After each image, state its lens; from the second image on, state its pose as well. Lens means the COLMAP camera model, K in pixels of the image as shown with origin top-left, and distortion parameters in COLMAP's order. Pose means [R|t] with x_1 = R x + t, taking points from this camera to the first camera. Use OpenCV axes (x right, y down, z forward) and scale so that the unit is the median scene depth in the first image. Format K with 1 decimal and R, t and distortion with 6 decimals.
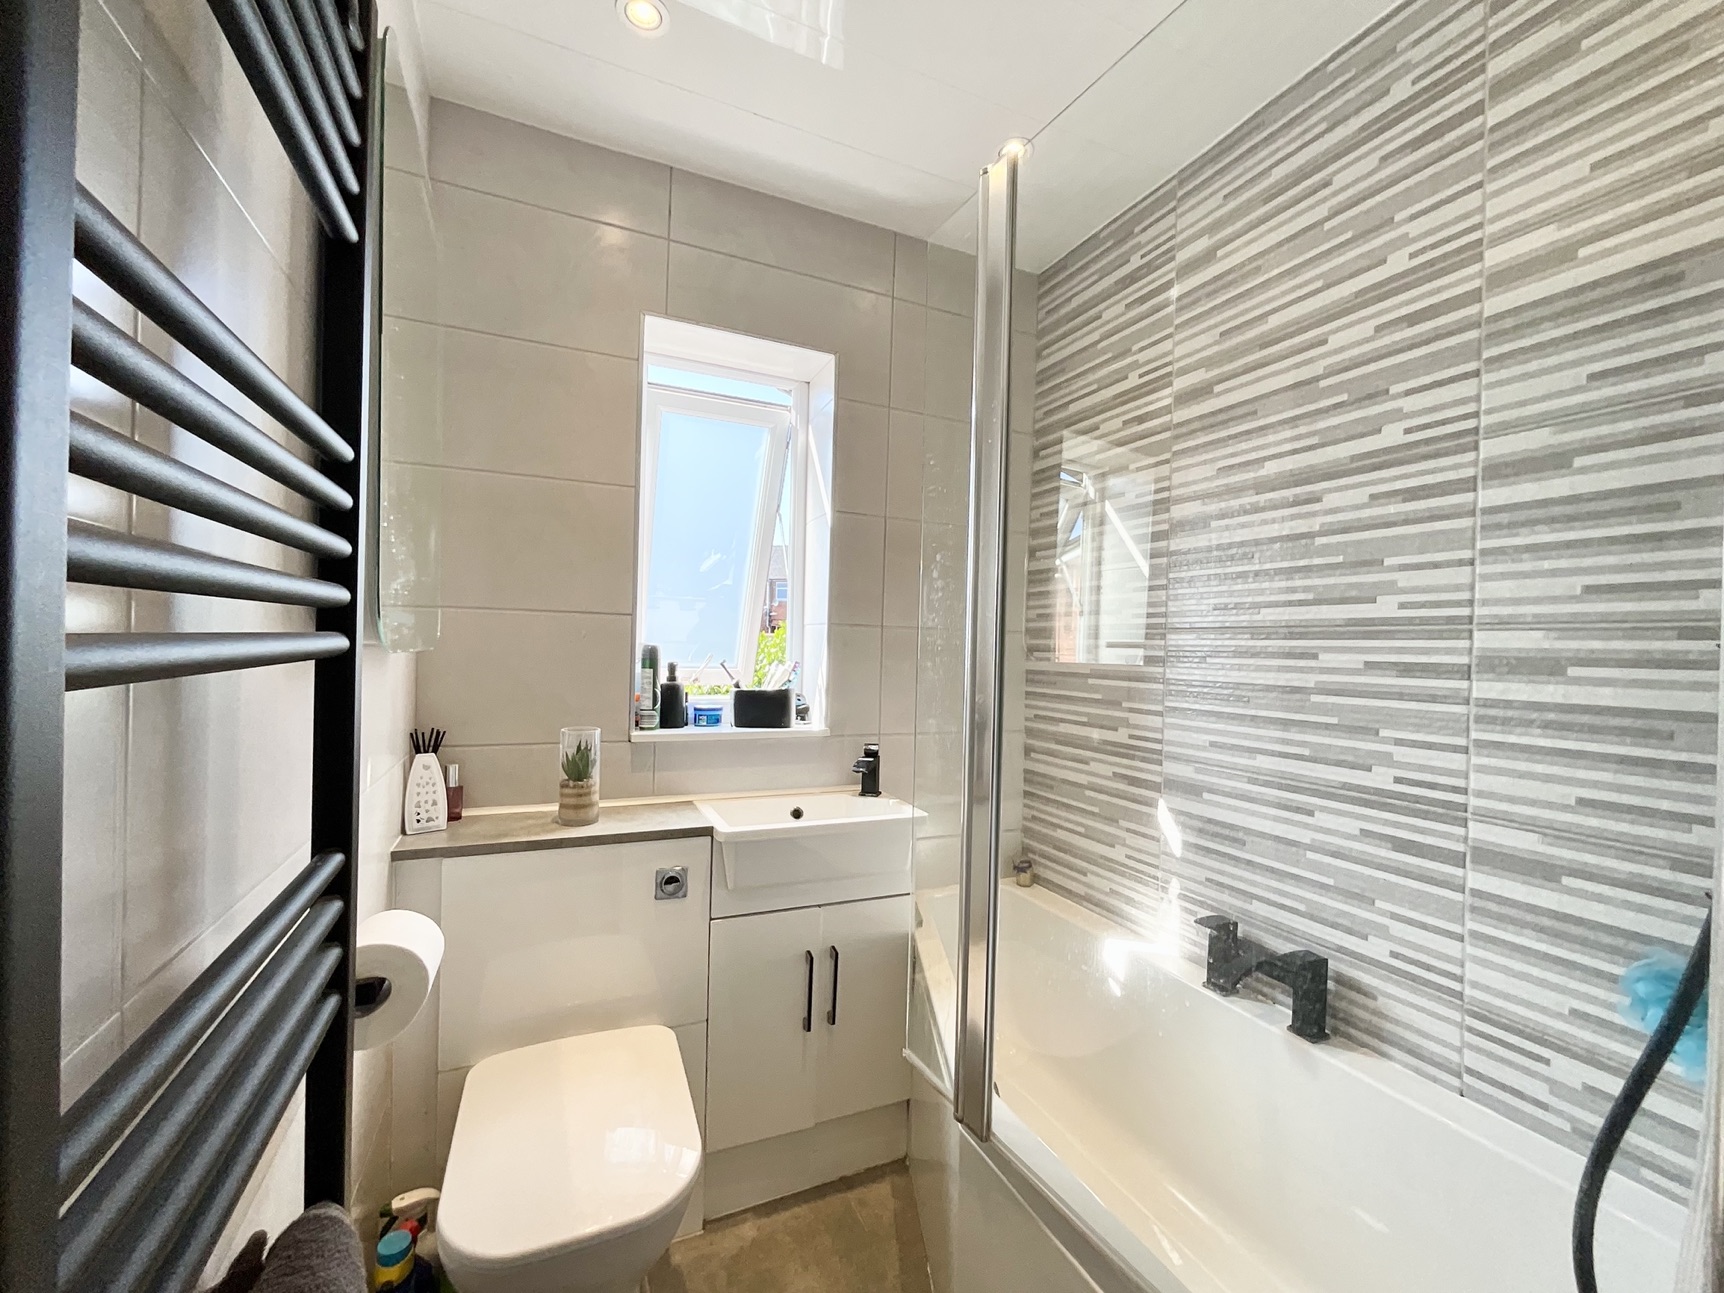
lens RADIAL K [[700.8, 0, 870.0], [0, 700.8, 646.8], [0, 0, 1]] dist [-0.002921, -0.000601]
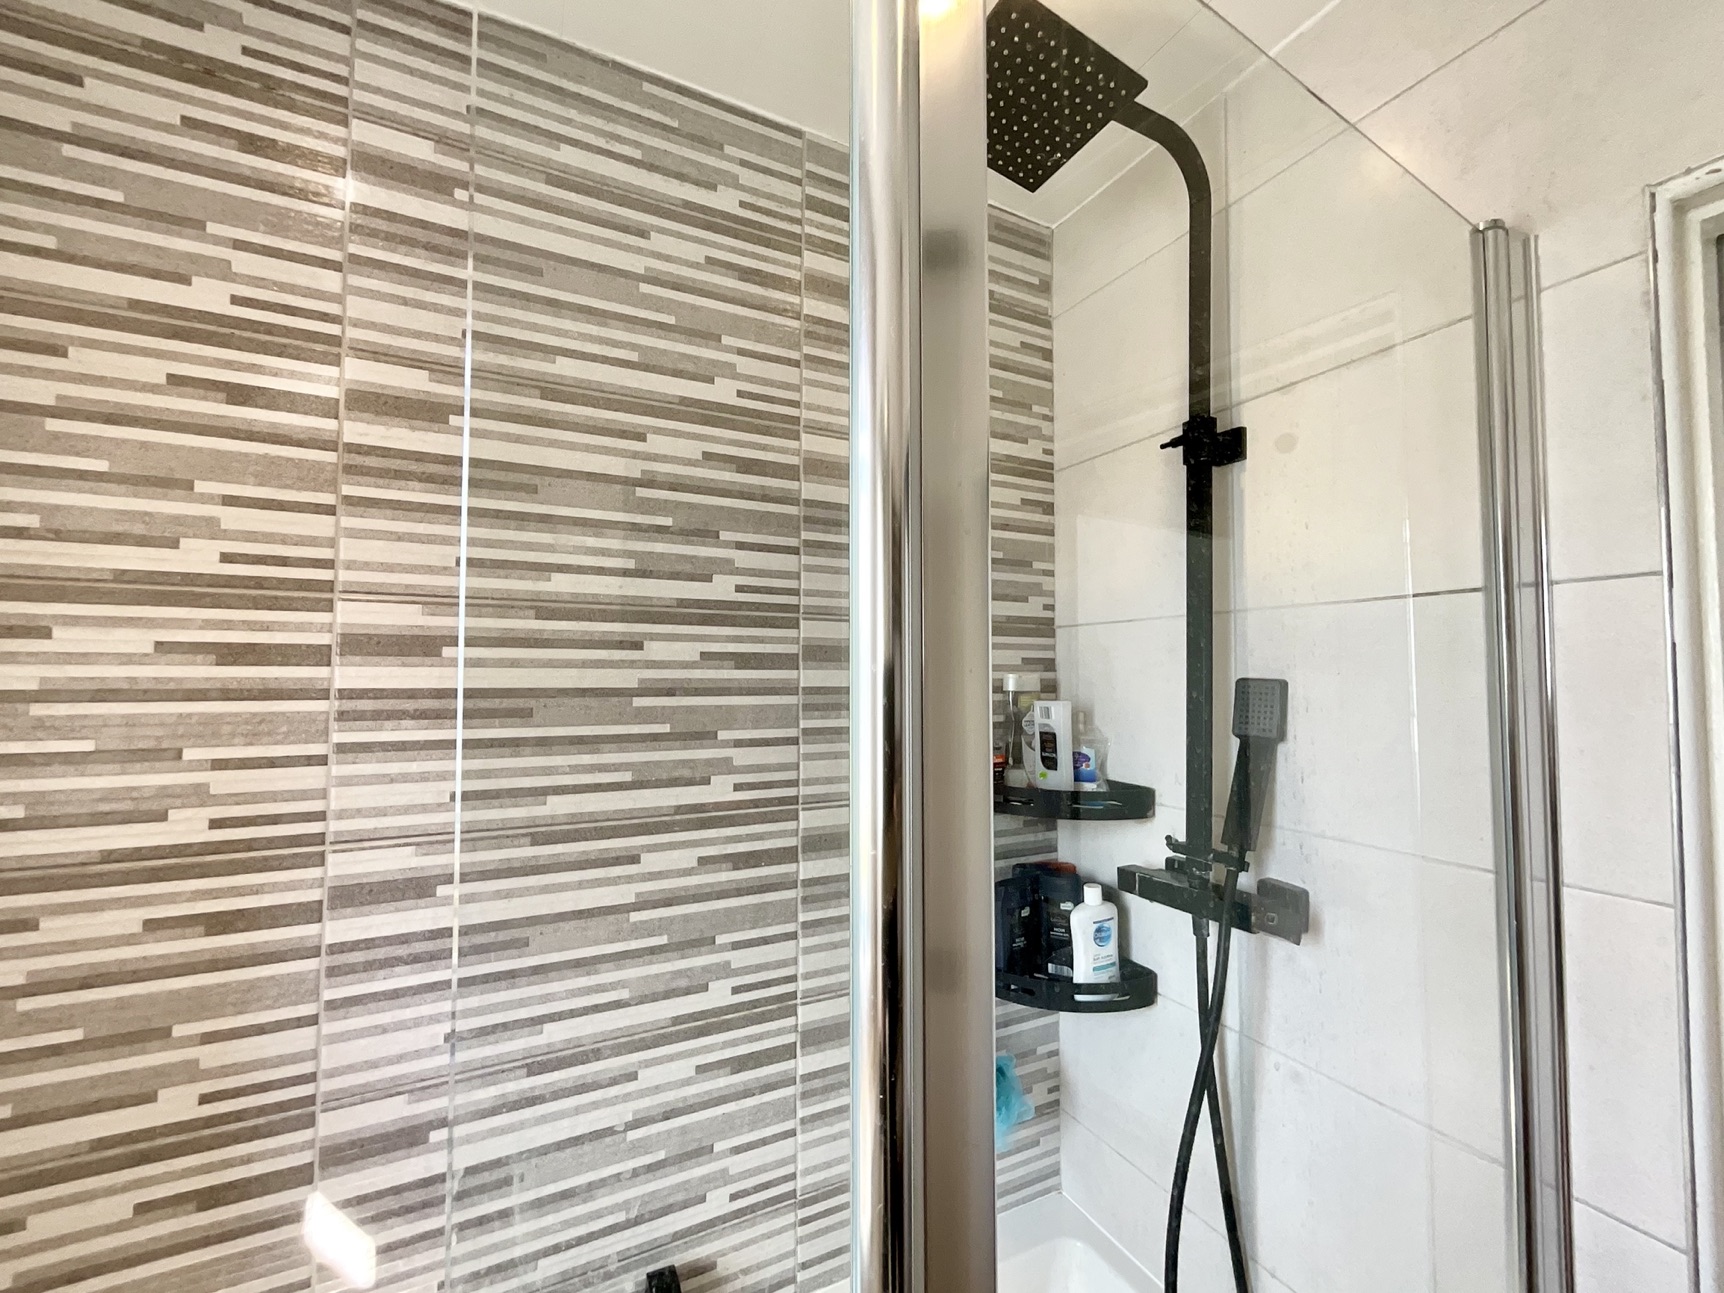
lens RADIAL K [[674.6, 0, 858.9], [0, 674.6, 641.4], [0, 0, 1]] dist [-0.000682, -0.000278]
pose [[-0.010279, 0.016352, 0.999813, -0.069500], [-0.012015, 0.999792, -0.016475, -0.174604], [-0.999875, -0.012182, -0.010080, 0.651681]]
